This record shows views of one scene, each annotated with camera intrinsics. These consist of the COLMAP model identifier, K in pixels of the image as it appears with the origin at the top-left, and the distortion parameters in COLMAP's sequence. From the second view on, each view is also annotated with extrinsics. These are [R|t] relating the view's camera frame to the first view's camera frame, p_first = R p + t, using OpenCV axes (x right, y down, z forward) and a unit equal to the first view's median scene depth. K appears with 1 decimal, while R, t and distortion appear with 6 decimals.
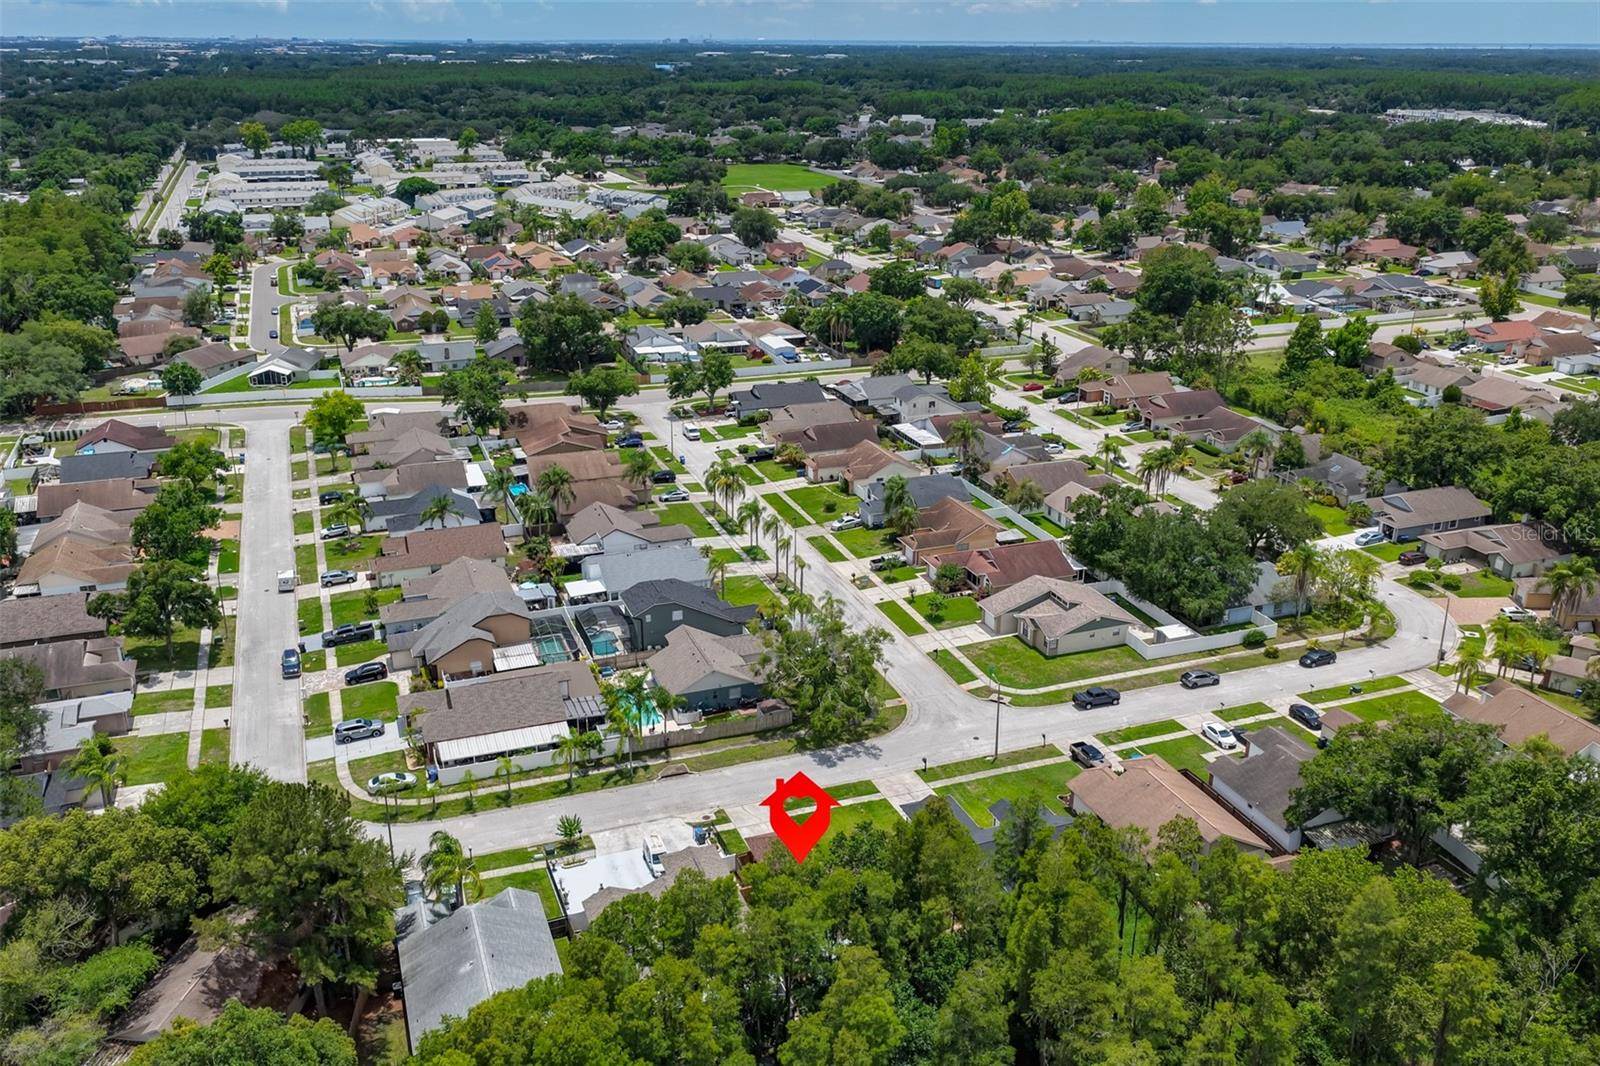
lens RADIAL K [[1339.8, 0, 803.6], [0, 1339.8, 515.4], [0, 0, 1]] dist [-0.014681, 0.038165]
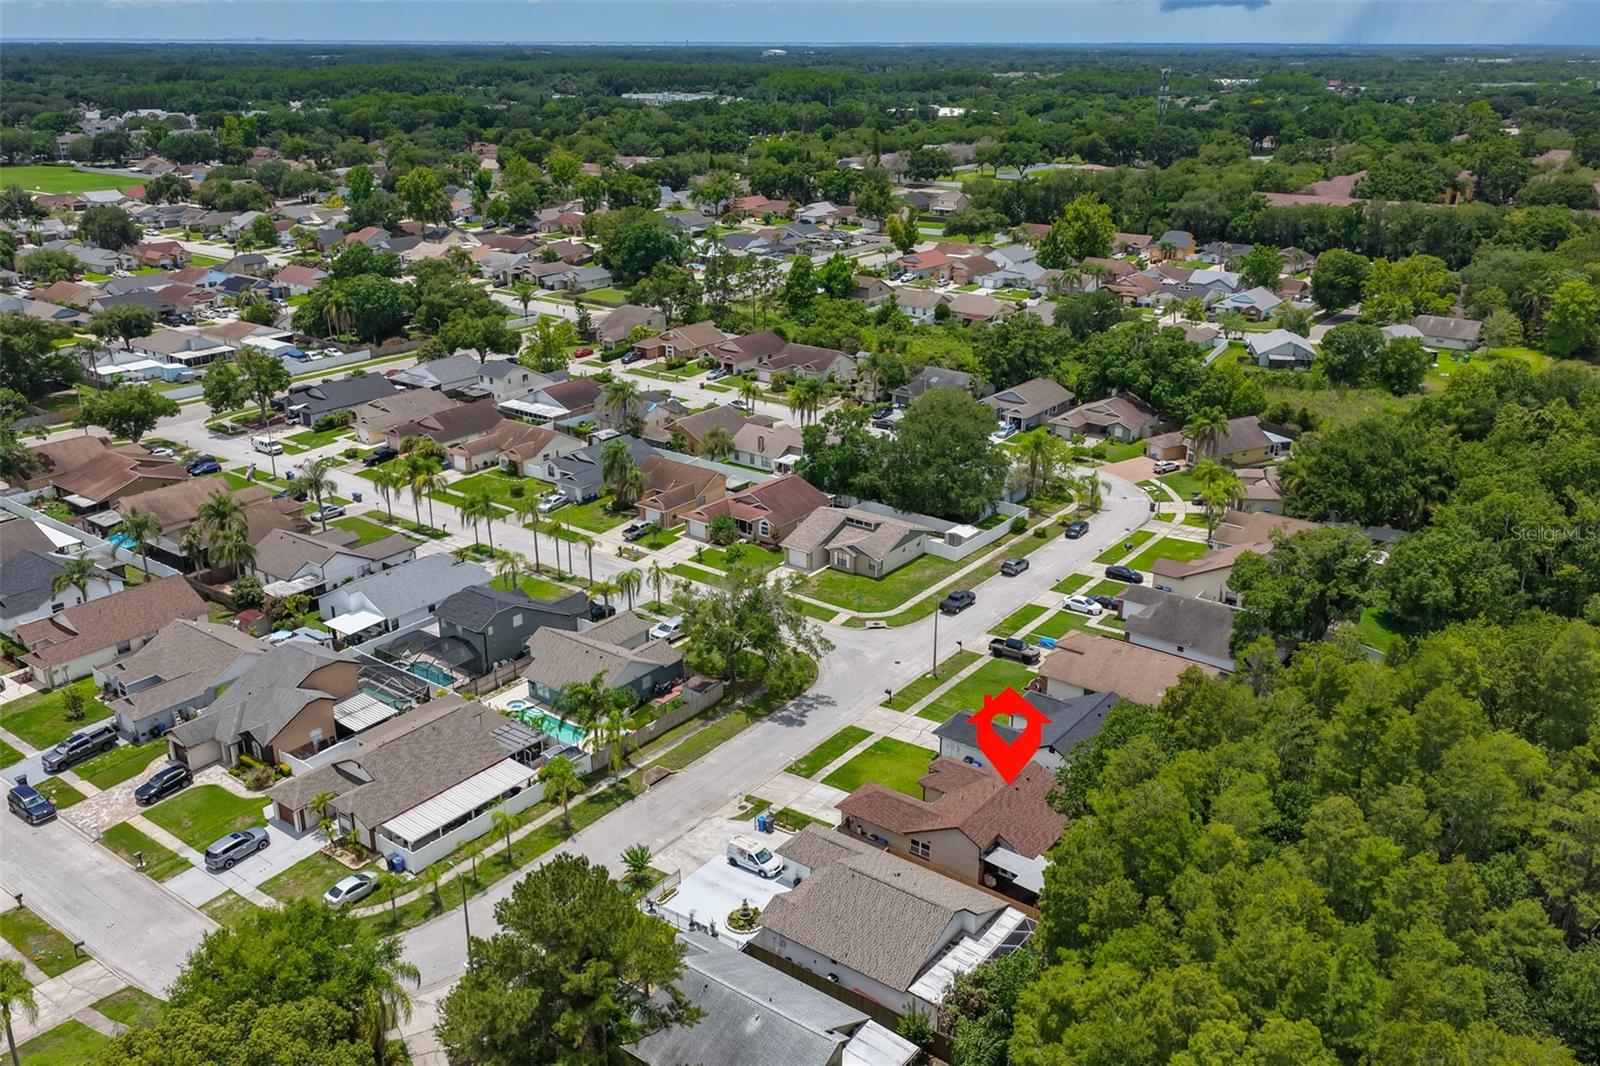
lens RADIAL K [[1339.8, 0, 803.6], [0, 1339.8, 515.4], [0, 0, 1]] dist [-0.014681, 0.038165]
pose [[0.841286, -0.182303, 0.508924, -0.296965], [0.182004, 0.981980, 0.050892, -0.001239], [-0.509031, 0.049812, 0.859306, 0.136553]]
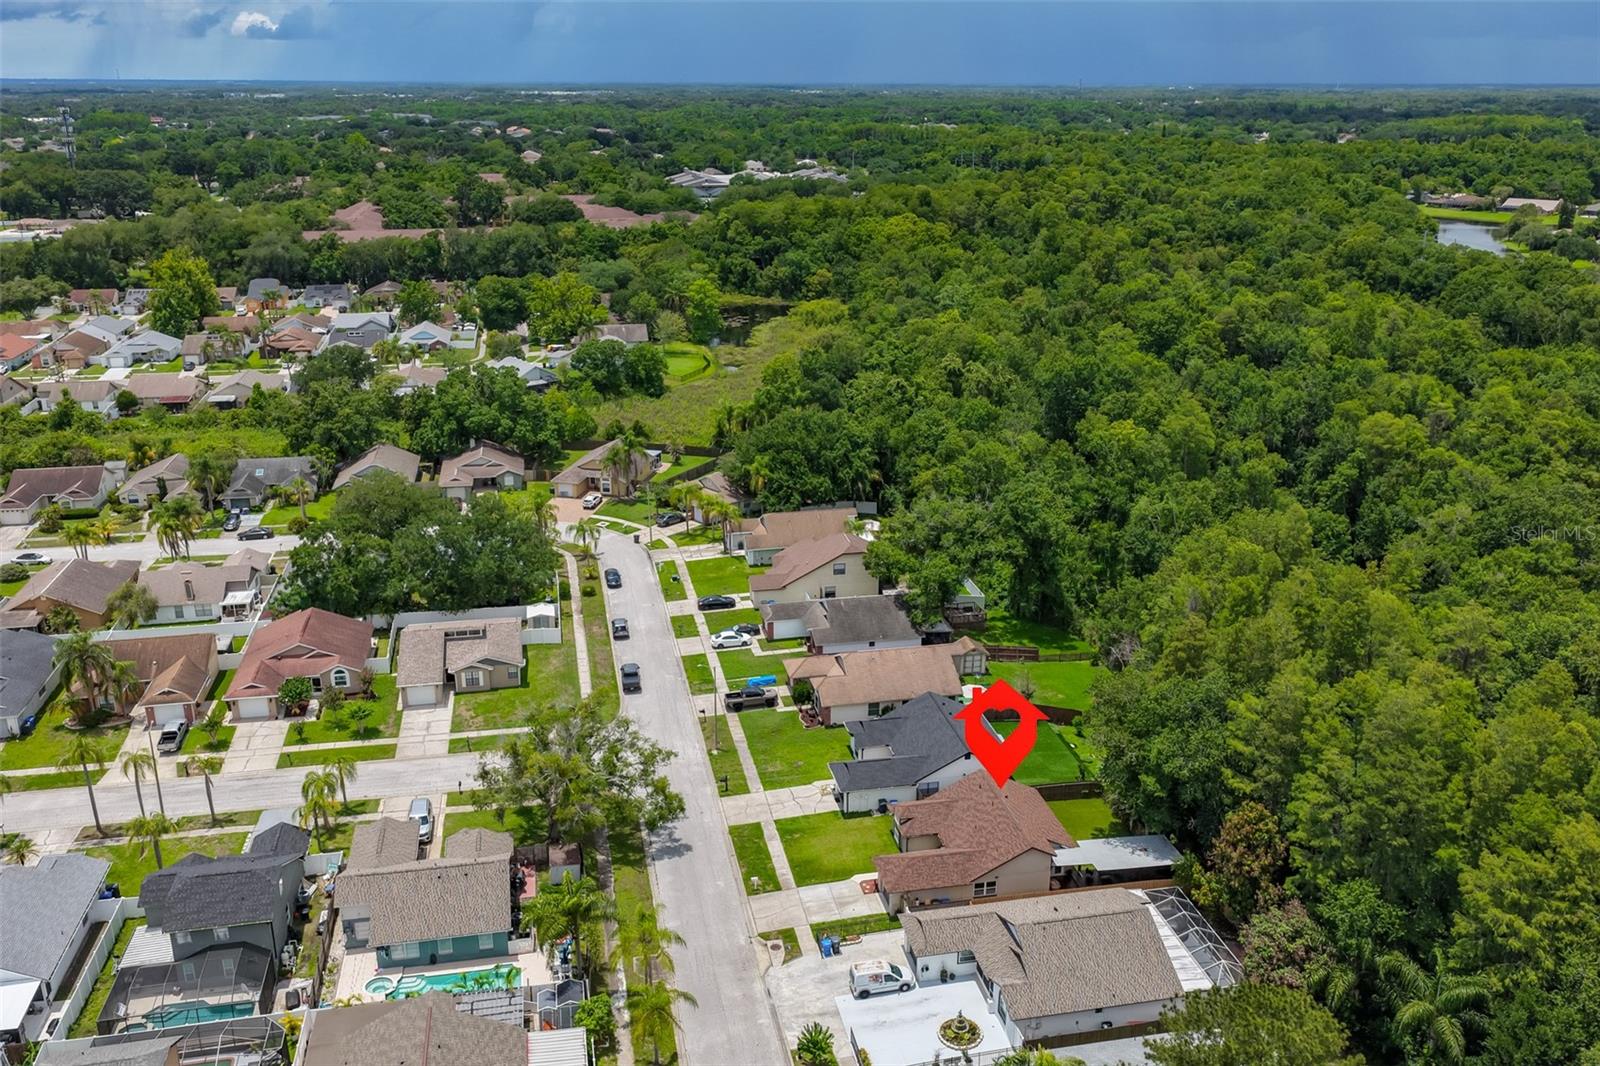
lens RADIAL K [[1330.6, 0, 802.9], [0, 1330.6, 532.0], [0, 0, 1]] dist [-0.004848, 0.009525]
pose [[0.159235, -0.323448, 0.932752, -0.466668], [0.332580, 0.907156, 0.257795, -0.122598], [-0.929535, 0.269164, 0.252023, 0.474714]]
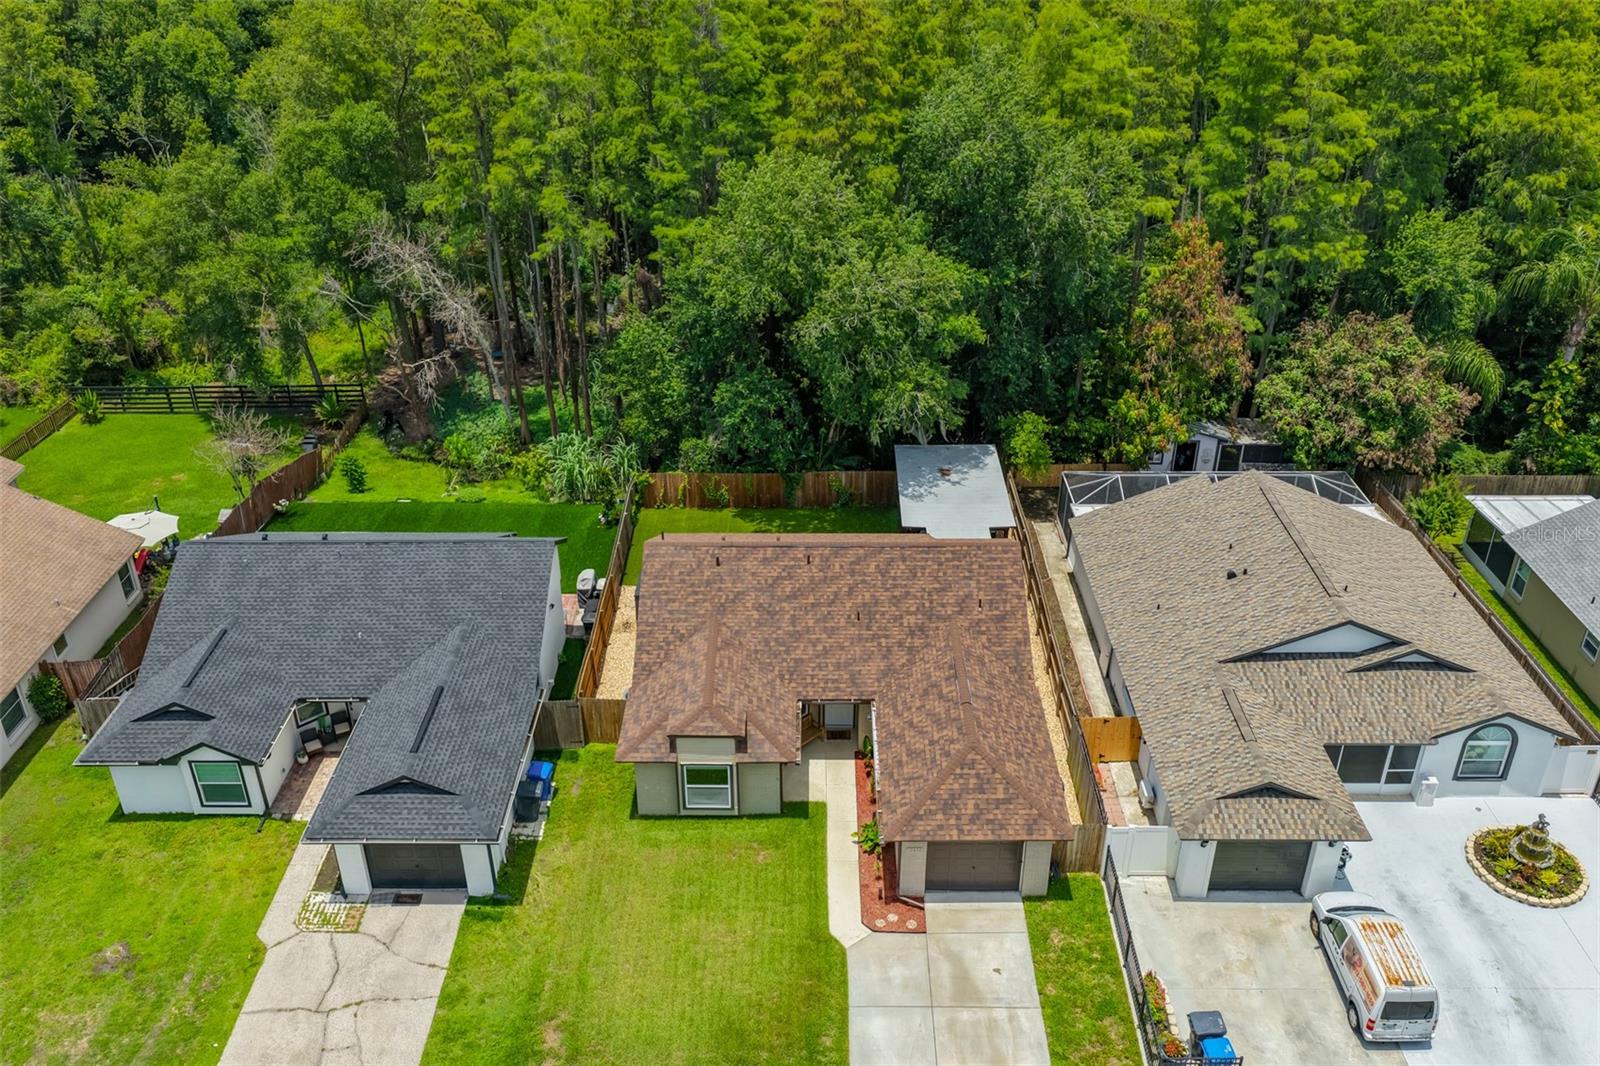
lens RADIAL K [[1339.8, 0, 803.6], [0, 1339.8, 515.4], [0, 0, 1]] dist [-0.014681, 0.038165]
pose [[-0.934756, -0.169940, 0.312012, -0.042879], [0.119769, 0.676068, 0.727040, -0.018992], [-0.334494, 0.716975, -0.611605, 0.703278]]
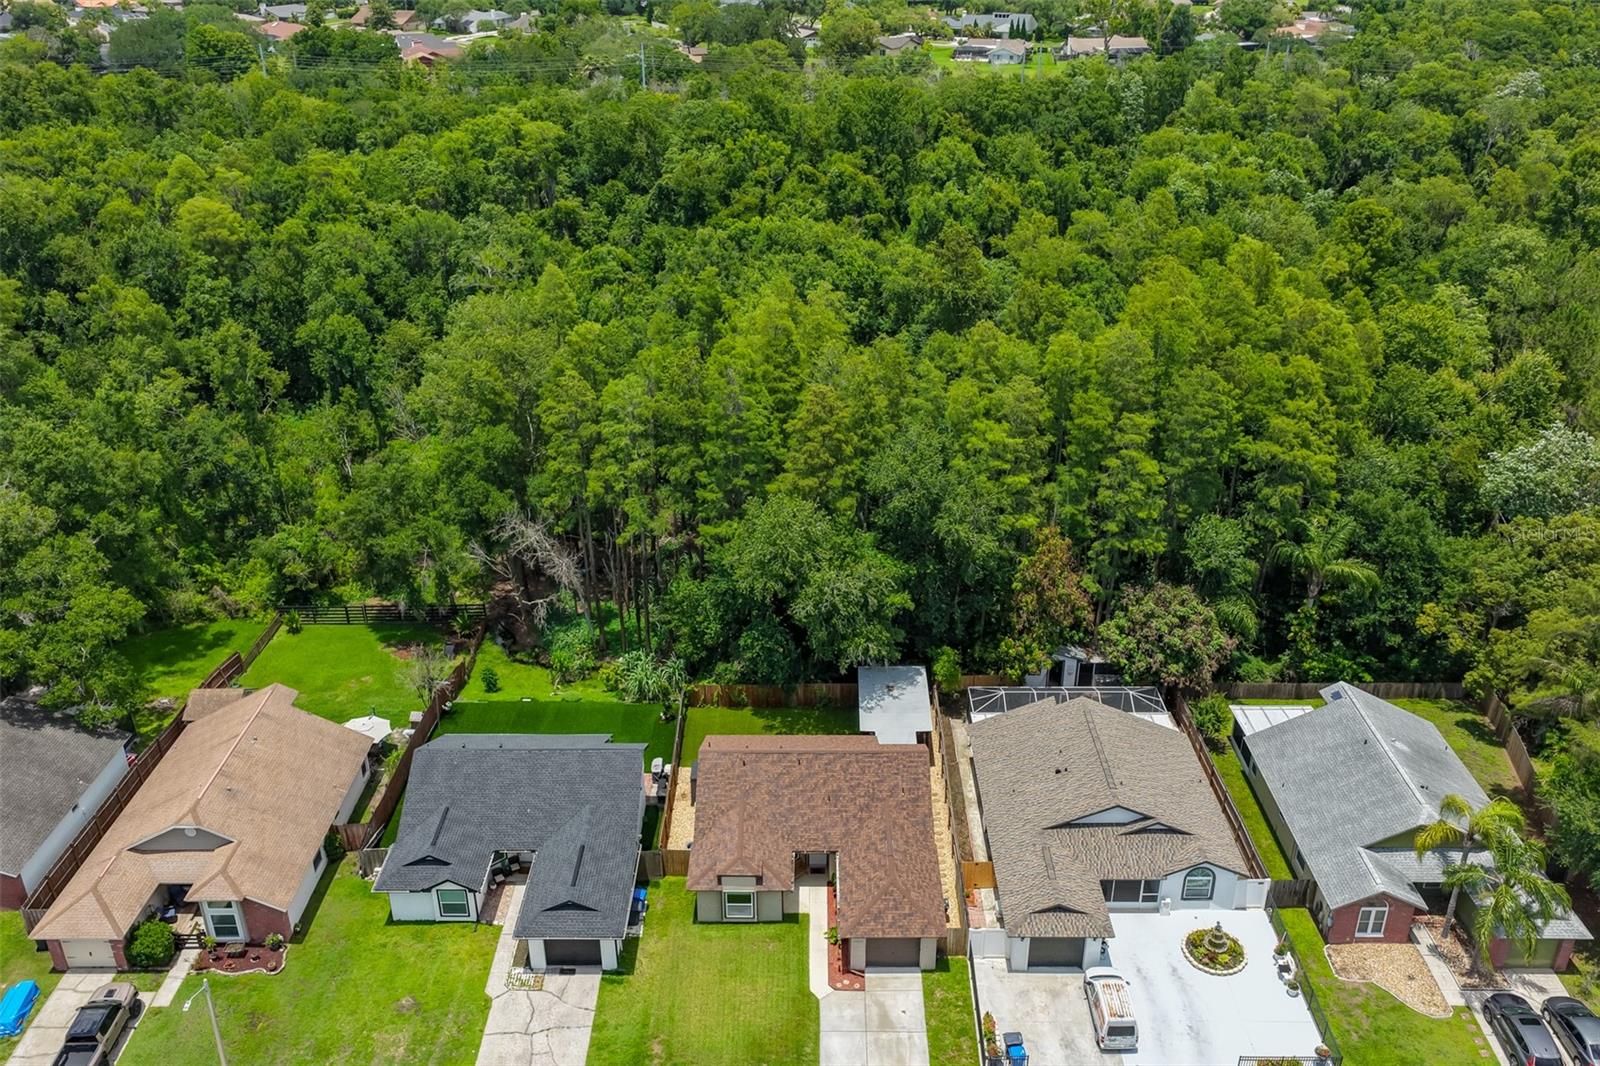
lens RADIAL K [[1330.6, 0, 802.9], [0, 1330.6, 532.0], [0, 0, 1]] dist [-0.004848, 0.009525]
pose [[-0.934518, -0.154698, 0.320539, -0.082838], [0.120592, 0.709708, 0.694098, -0.147996], [-0.334865, 0.687301, -0.644579, 0.762305]]
